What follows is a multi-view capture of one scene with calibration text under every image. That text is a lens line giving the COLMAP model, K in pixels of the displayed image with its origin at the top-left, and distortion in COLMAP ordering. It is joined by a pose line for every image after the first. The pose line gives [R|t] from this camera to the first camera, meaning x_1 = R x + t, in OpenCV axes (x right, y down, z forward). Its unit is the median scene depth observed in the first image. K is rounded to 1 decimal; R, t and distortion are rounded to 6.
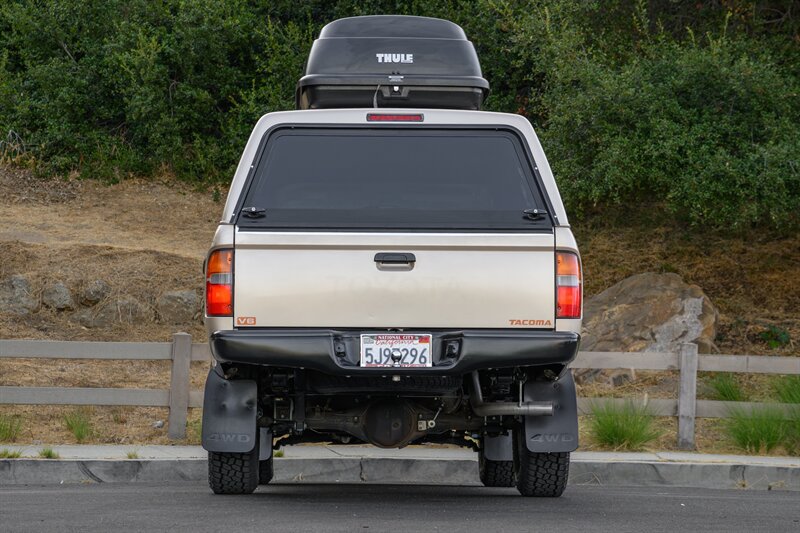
lens RADIAL K [[2181.6, 0, 394.8], [0, 2181.6, 256.4], [0, 0, 1]] dist [0.385424, 0.000000]
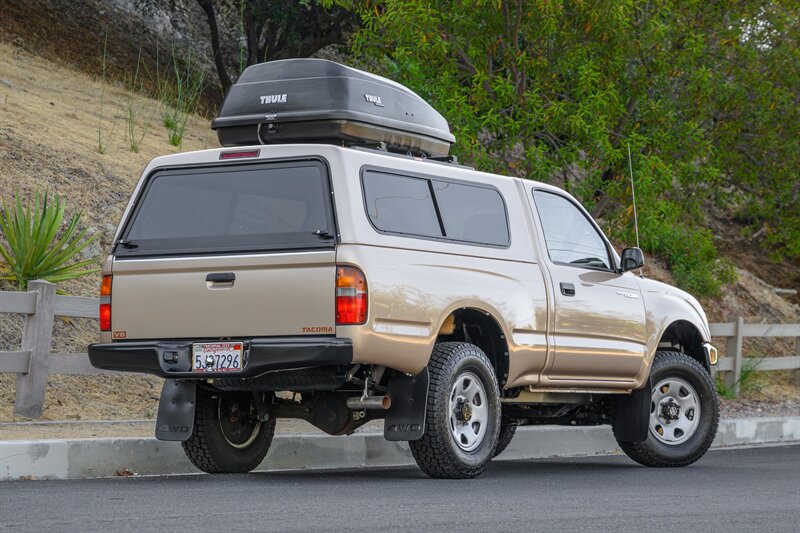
lens RADIAL K [[2369.6, 0, 404.3], [0, 2369.6, 270.2], [0, 0, 1]] dist [0.474019, 0.000000]
pose [[0.841236, -0.038534, -0.539293, 0.769560], [0.053767, 0.998475, 0.012527, -0.013756], [0.537988, -0.039534, 0.842025, -0.017188]]
